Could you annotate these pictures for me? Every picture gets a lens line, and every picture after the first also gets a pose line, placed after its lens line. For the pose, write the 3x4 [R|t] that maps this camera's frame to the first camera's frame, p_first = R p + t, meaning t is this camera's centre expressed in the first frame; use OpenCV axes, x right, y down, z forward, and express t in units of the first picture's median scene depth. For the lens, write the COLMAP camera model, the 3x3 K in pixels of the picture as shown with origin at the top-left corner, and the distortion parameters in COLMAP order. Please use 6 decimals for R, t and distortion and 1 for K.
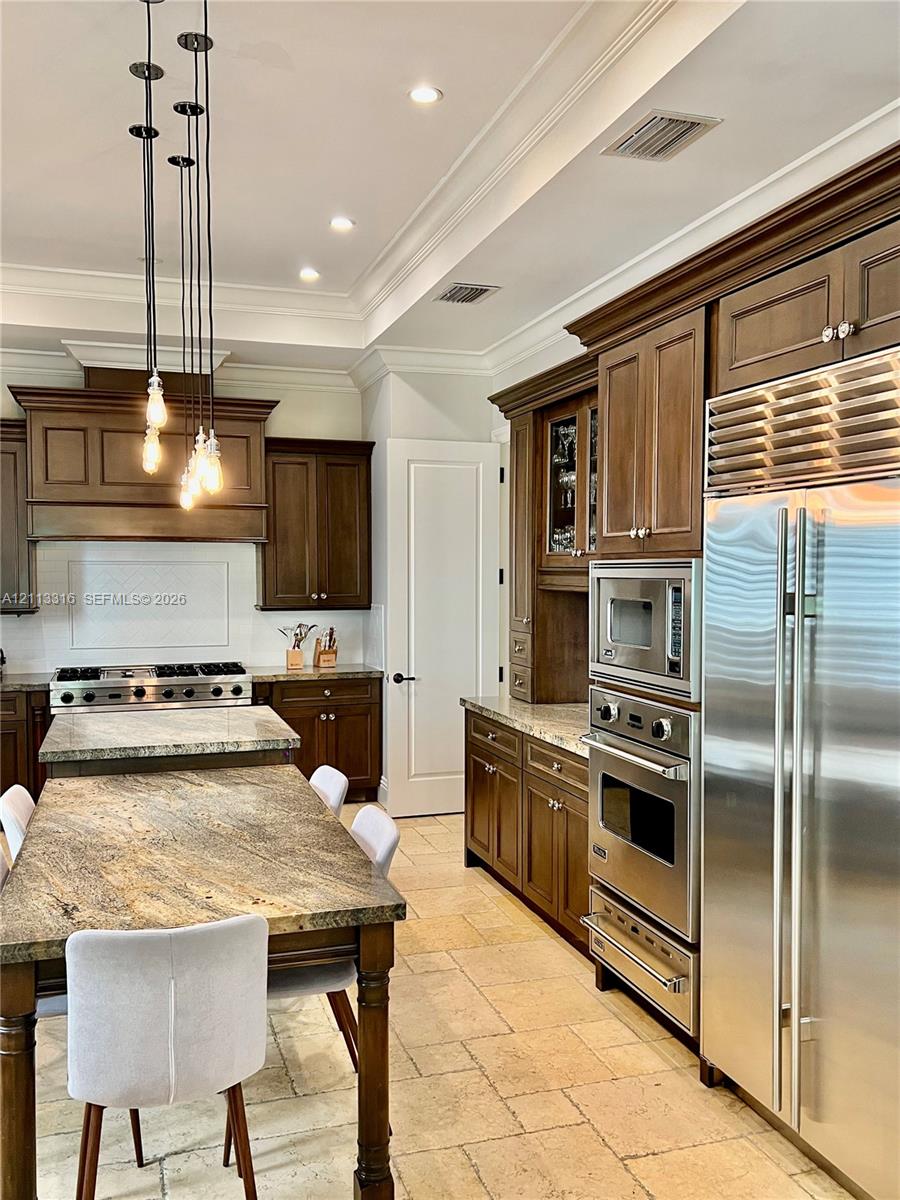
lens RADIAL K [[1020.6, 0, 448.5], [0, 1020.6, 603.8], [0, 0, 1]] dist [0.032298, -0.023792]
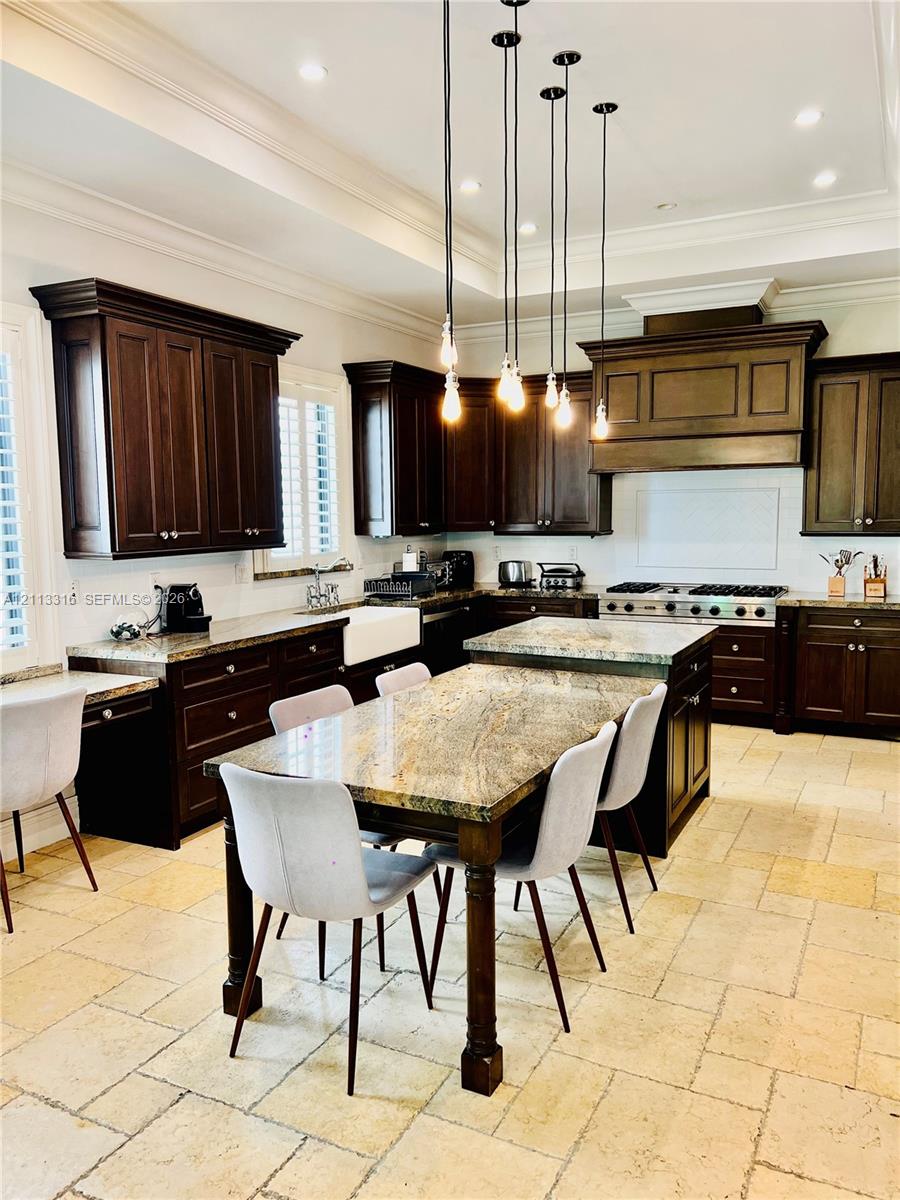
lens RADIAL K [[900.6, 0, 455.6], [0, 900.6, 600.1], [0, 0, 1]] dist [0.046263, -0.052270]
pose [[0.706935, 0.067067, -0.704092, 0.342019], [-0.015608, 0.996731, 0.079270, 0.007115], [0.707106, -0.045049, 0.705671, 0.206170]]
